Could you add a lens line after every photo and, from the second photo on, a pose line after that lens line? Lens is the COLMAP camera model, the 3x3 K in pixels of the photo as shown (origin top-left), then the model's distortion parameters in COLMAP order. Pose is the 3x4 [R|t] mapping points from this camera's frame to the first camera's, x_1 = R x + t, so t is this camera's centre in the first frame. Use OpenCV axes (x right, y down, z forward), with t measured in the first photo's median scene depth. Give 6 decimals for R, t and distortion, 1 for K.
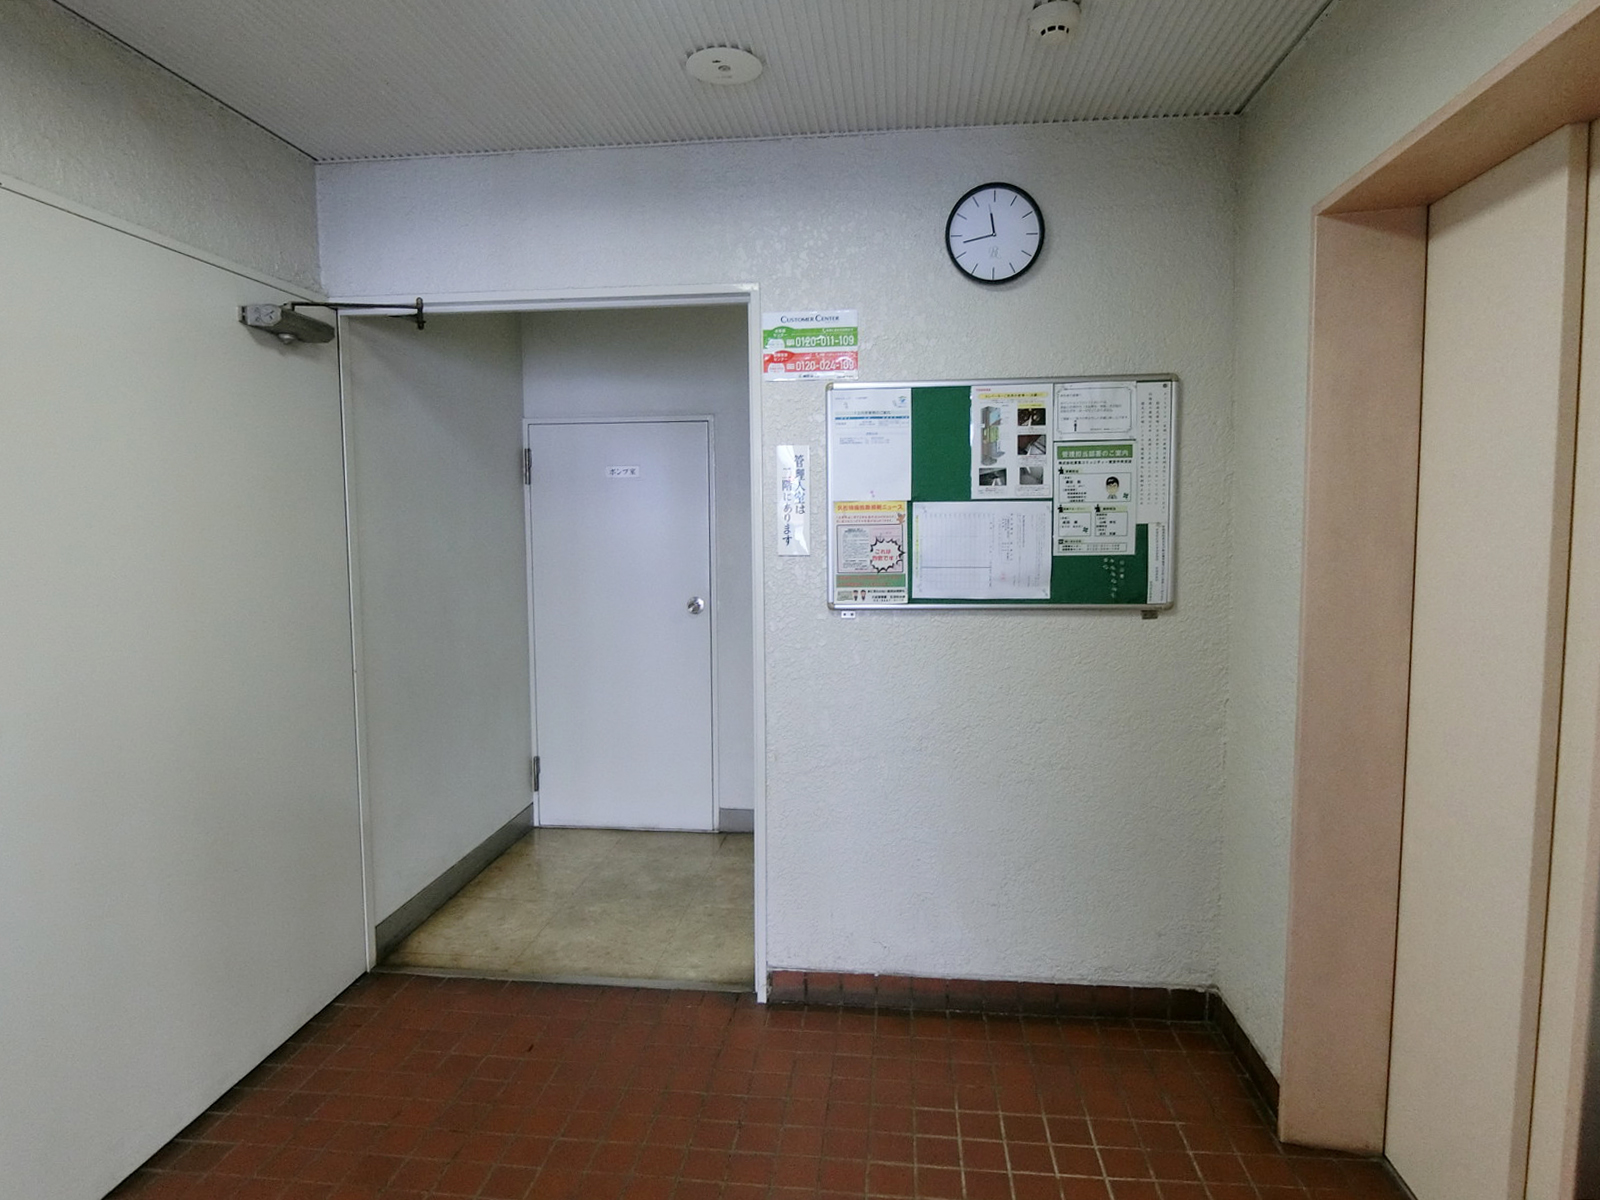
lens RADIAL K [[973.2, 0, 800.0], [0, 973.2, 600.0], [0, 0, 1]] dist [-0.000185, 0.000283]
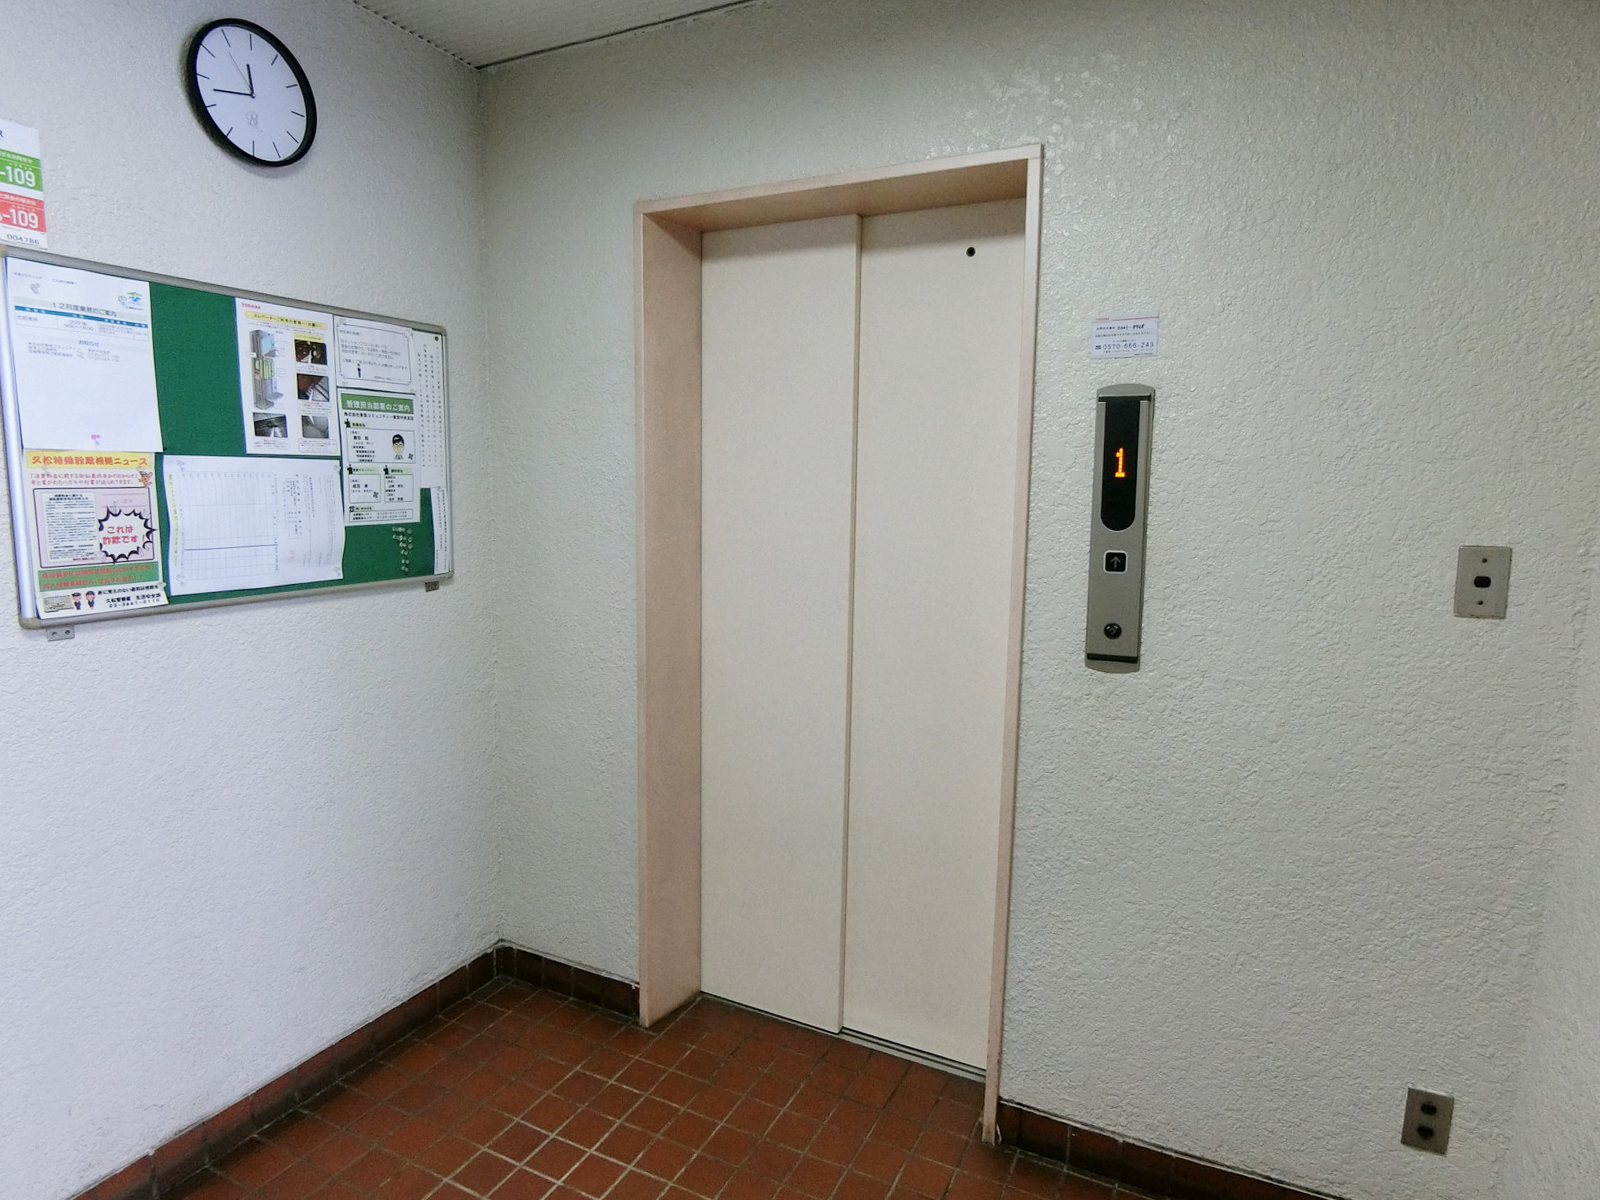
lens RADIAL K [[917.0, 0, 800.0], [0, 917.0, 600.0], [0, 0, 1]] dist [-0.002696, 0.000860]
pose [[0.349946, -0.110593, 0.930219, -0.337109], [0.065090, 0.993477, 0.093627, -0.031246], [-0.934506, 0.027783, 0.354862, 0.365000]]
